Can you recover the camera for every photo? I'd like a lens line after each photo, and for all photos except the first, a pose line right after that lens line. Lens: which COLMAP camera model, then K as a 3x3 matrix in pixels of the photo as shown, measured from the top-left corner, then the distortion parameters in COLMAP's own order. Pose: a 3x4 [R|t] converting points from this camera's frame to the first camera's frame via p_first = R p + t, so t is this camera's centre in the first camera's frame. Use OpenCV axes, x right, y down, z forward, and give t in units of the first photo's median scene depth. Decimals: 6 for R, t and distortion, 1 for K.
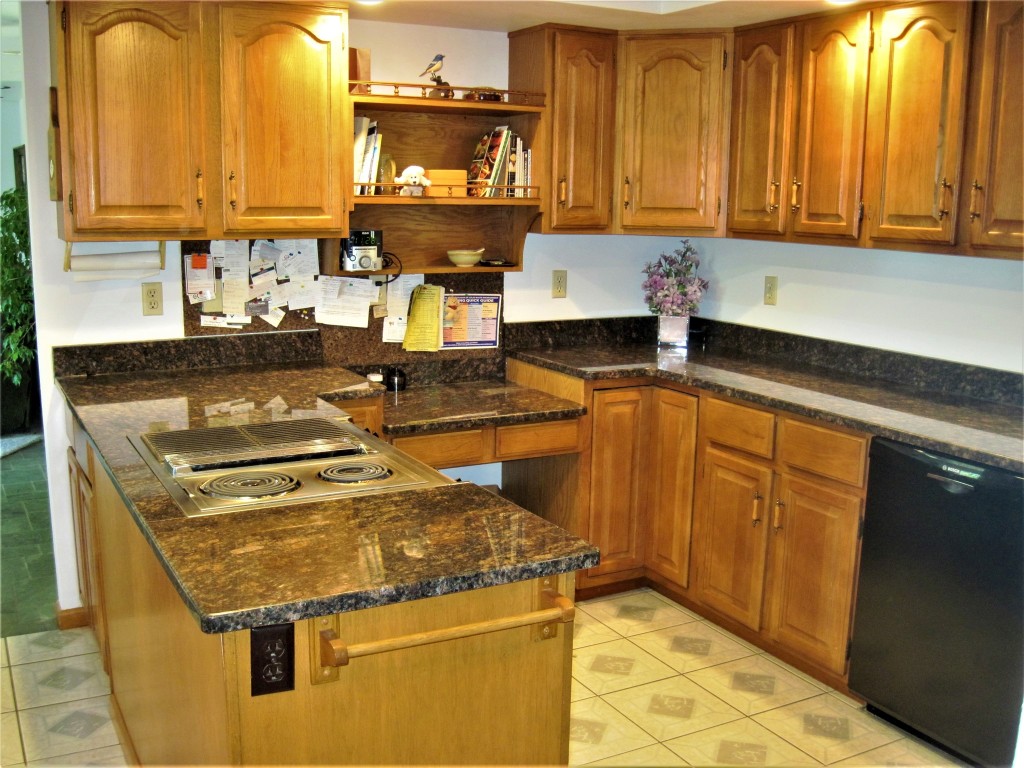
lens RADIAL K [[1049.3, 0, 512.0], [0, 1049.3, 384.0], [0, 0, 1]] dist [-0.004139, -0.004438]
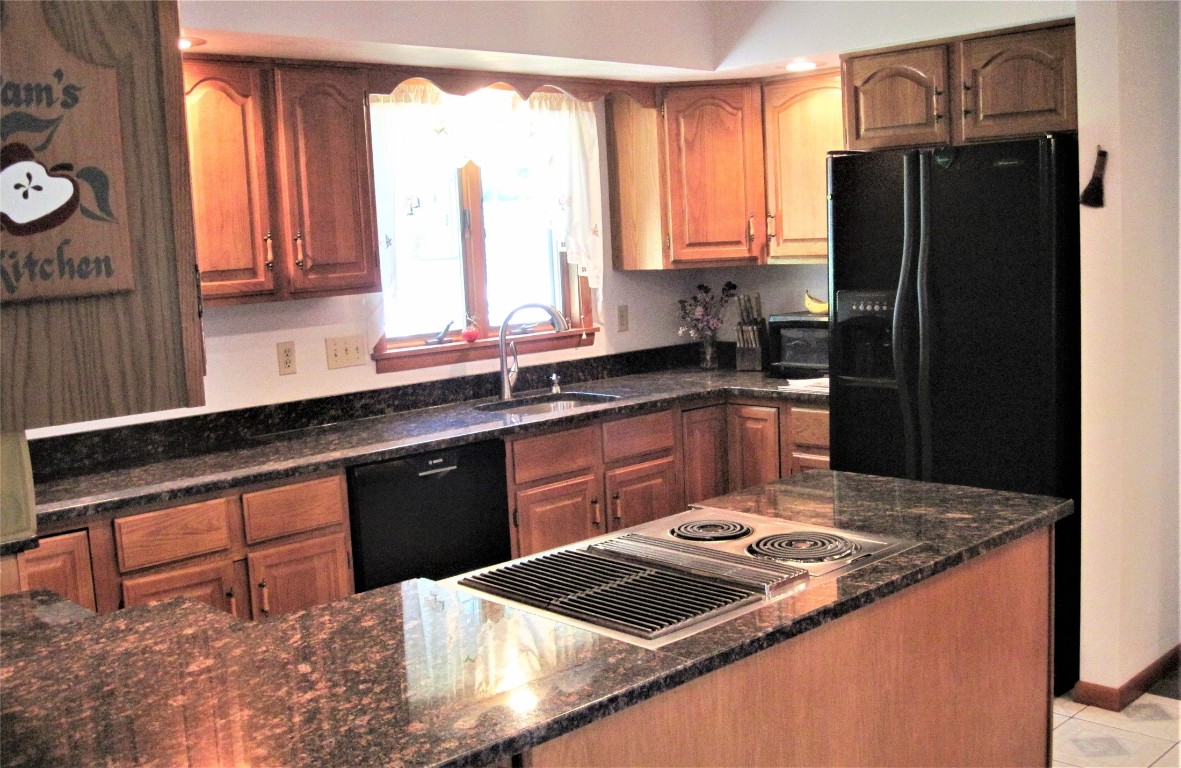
lens RADIAL K [[1217.4, 0, 590.5], [0, 1217.4, 384.0], [0, 0, 1]] dist [-0.007469, -0.004817]
pose [[-0.260740, -0.121402, 0.957746, -0.887157], [0.212444, 0.960528, 0.179591, -0.201283], [-0.941744, 0.250294, -0.224657, 1.011231]]
